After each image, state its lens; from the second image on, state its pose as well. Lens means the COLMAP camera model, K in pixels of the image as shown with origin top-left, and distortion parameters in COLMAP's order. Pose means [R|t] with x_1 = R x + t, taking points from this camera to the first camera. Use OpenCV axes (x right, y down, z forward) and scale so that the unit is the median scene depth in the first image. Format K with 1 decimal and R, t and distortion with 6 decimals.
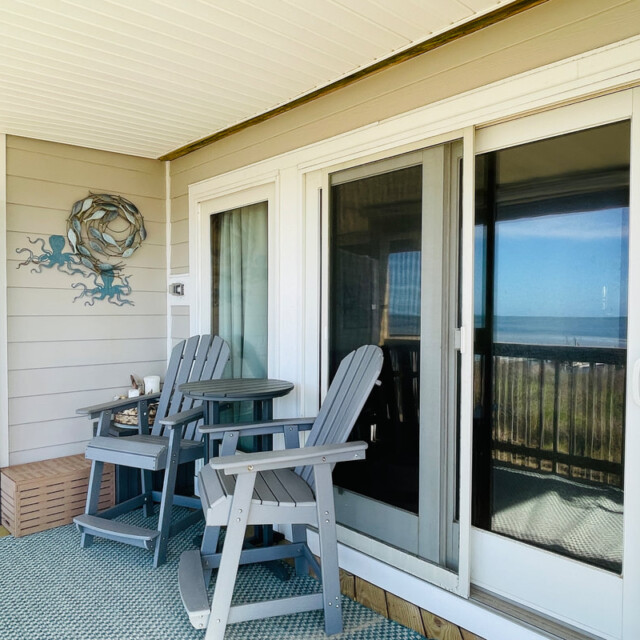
lens RADIAL K [[527.3, 0, 320.1], [0, 527.3, 321.5], [0, 0, 1]] dist [0.004936, -0.008292]
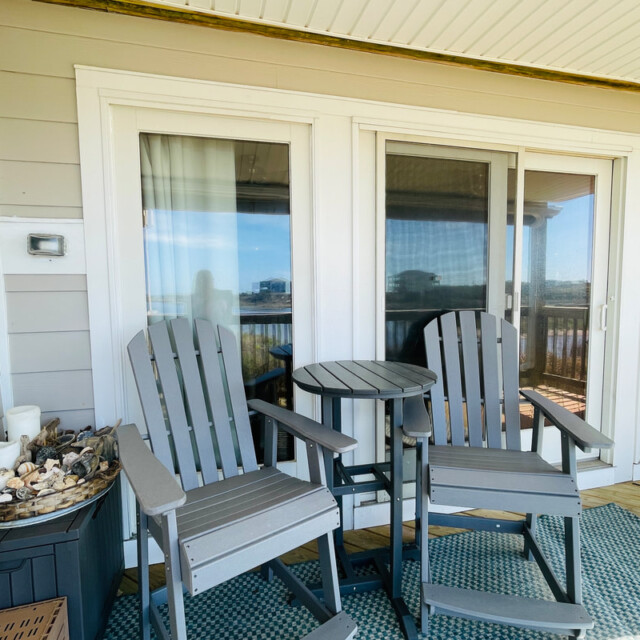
lens RADIAL K [[427.0, 0, 320.3], [0, 427.0, 321.9], [0, 0, 1]] dist [-0.003028, -0.000037]
pose [[0.461067, -0.068627, 0.884708, -0.603770], [0.028811, 0.997637, 0.062372, -0.000157], [-0.886898, -0.003269, 0.461954, 0.596010]]
